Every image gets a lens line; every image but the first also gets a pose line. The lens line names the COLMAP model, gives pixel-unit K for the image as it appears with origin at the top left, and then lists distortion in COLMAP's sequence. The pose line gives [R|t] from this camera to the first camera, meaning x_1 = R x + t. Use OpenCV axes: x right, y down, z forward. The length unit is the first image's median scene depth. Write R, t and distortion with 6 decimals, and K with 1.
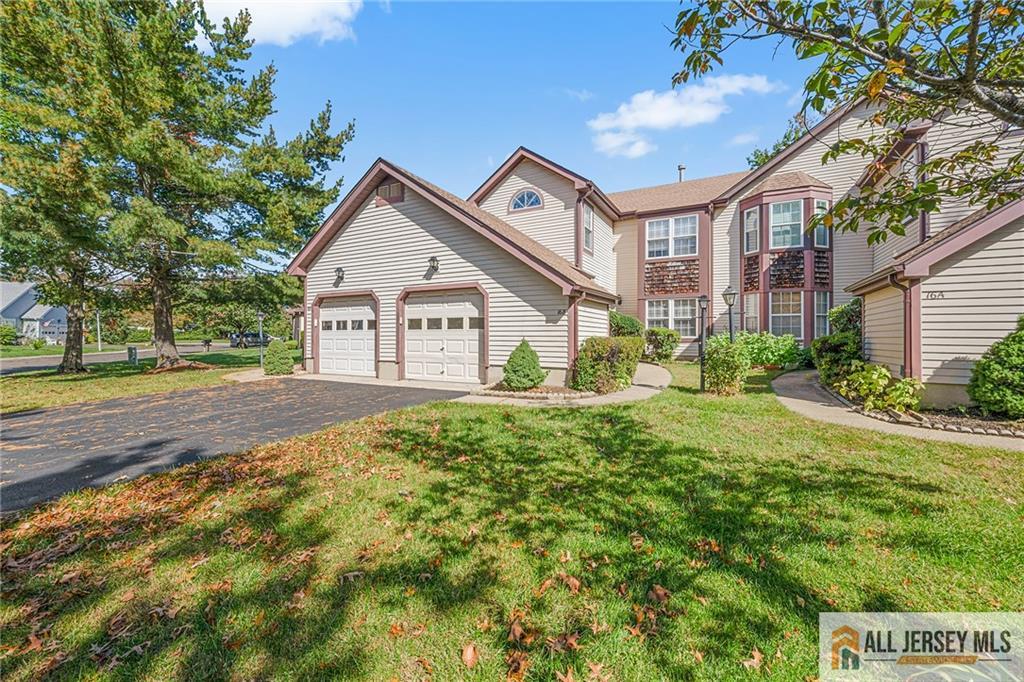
lens RADIAL K [[413.4, 0, 505.2], [0, 413.4, 335.0], [0, 0, 1]] dist [0.000403, -0.000038]
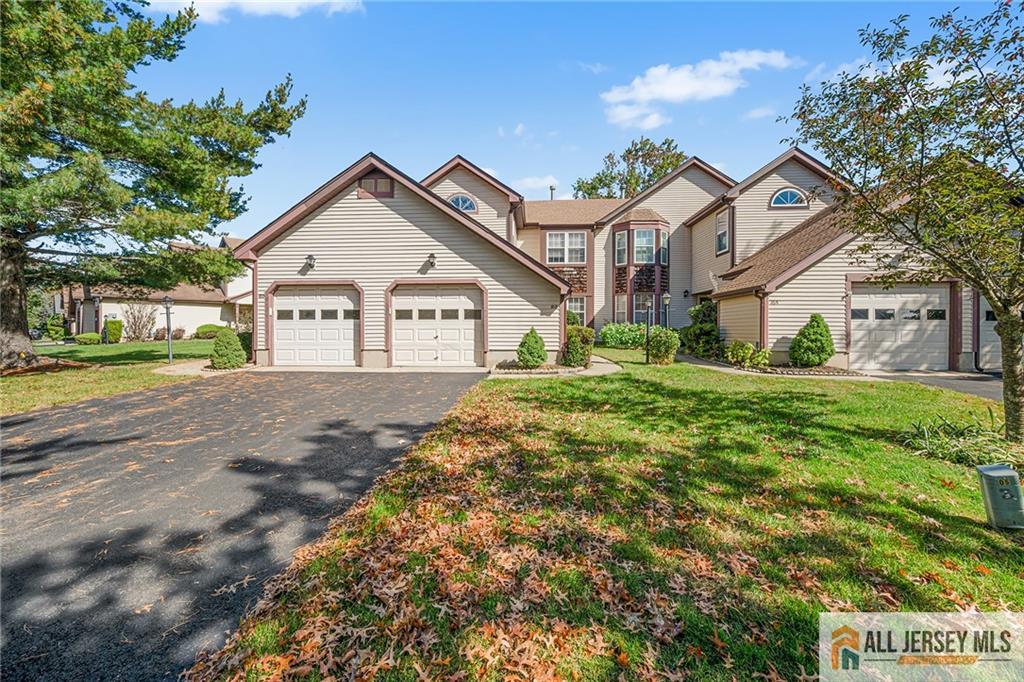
lens RADIAL K [[405.9, 0, 509.1], [0, 405.9, 332.7], [0, 0, 1]] dist [0.007965, 0.000024]
pose [[0.905661, -0.006141, 0.423959, -0.397541], [-0.000026, 0.999894, 0.014537, 0.005233], [-0.424003, -0.013177, 0.905565, -0.065007]]
